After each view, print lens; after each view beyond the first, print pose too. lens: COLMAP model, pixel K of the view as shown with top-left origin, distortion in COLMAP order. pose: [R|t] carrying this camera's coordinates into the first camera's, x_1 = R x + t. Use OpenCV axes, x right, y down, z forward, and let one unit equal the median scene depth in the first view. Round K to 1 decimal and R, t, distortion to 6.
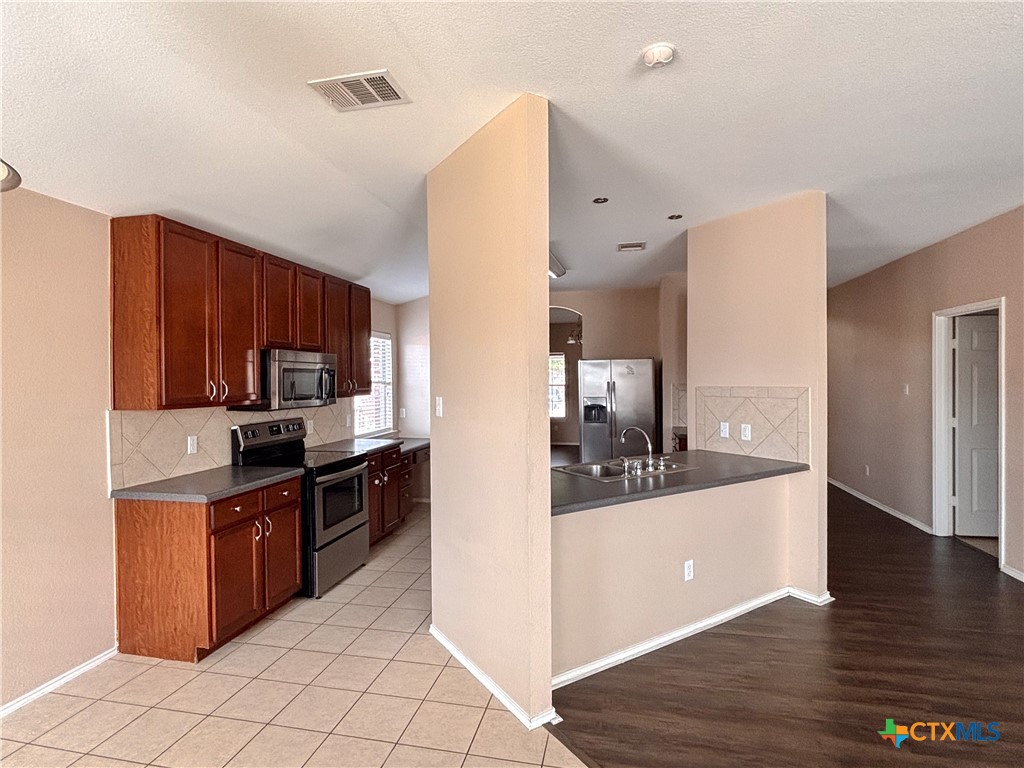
lens RADIAL K [[518.0, 0, 512.0], [0, 518.0, 384.0], [0, 0, 1]] dist [-0.002665, -0.001288]
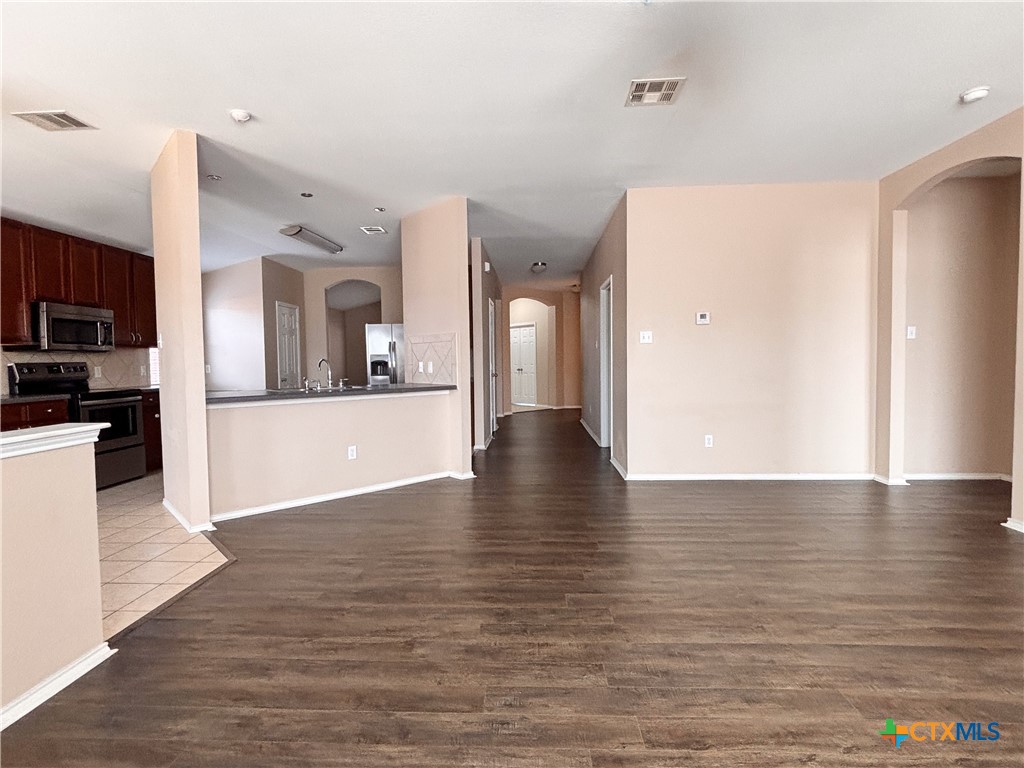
lens RADIAL K [[518.0, 0, 512.0], [0, 518.0, 384.0], [0, 0, 1]] dist [-0.002665, -0.001288]
pose [[0.986524, -0.011799, 0.163190, 0.460620], [0.006902, 0.999510, 0.030543, 0.101472], [-0.163470, -0.029005, 0.986122, -0.438072]]
